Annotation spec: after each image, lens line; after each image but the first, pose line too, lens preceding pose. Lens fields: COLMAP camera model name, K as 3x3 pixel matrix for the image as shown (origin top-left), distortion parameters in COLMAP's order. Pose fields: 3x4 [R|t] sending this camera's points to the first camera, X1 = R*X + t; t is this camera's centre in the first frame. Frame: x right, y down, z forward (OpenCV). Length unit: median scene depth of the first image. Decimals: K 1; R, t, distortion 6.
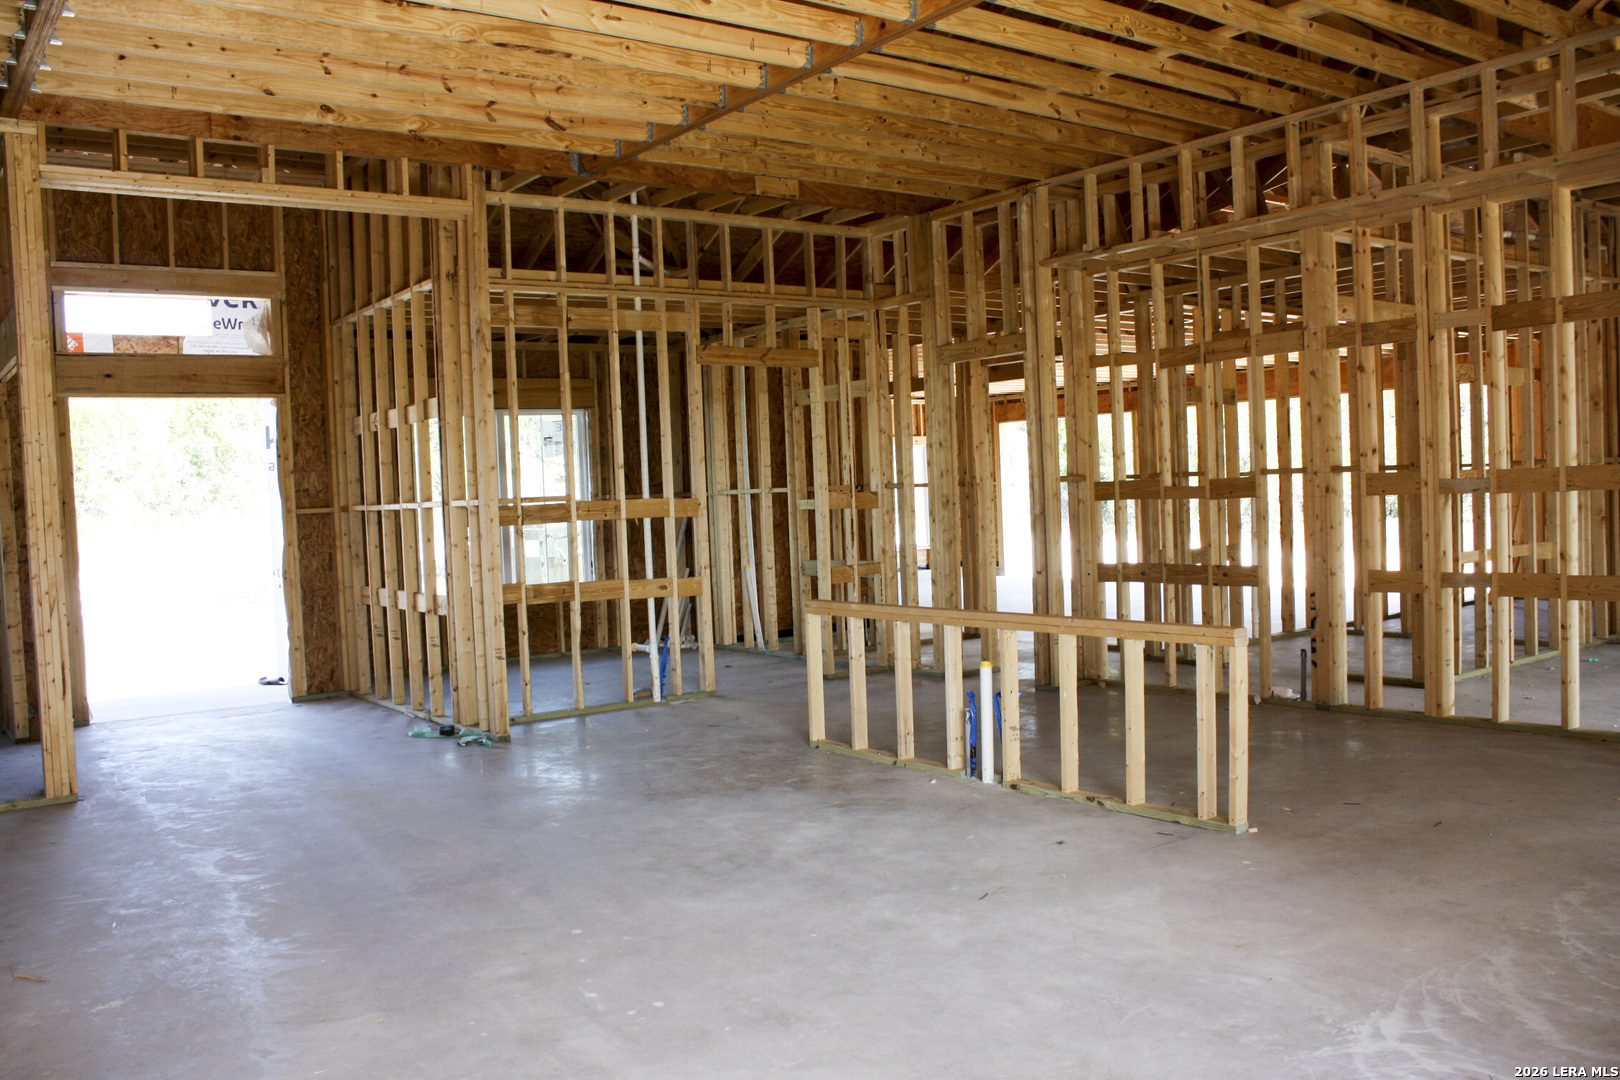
lens RADIAL K [[1364.5, 0, 812.2], [0, 1364.5, 549.3], [0, 0, 1]] dist [-0.171204, 0.158198]
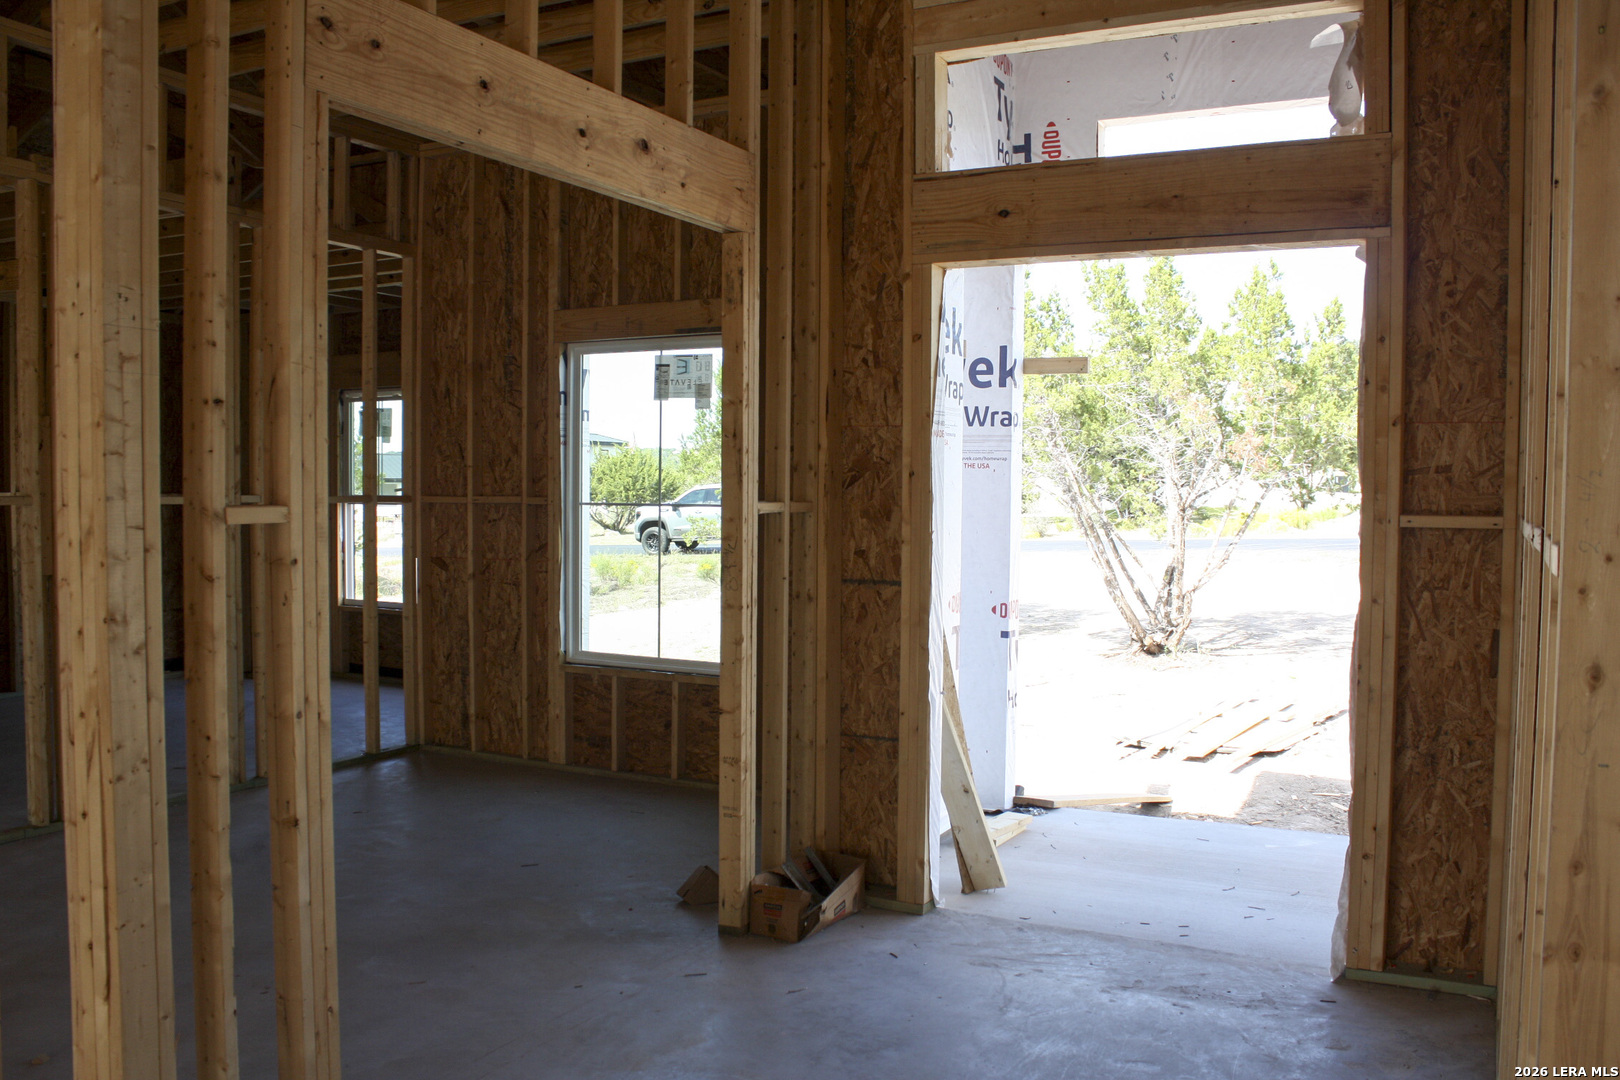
lens RADIAL K [[1364.5, 0, 812.2], [0, 1364.5, 549.3], [0, 0, 1]] dist [-0.171204, 0.158198]
pose [[0.437533, 0.085770, -0.895102, -0.106271], [-0.066029, 0.995818, 0.063145, -0.033329], [0.896775, 0.031475, 0.441367, 0.666685]]
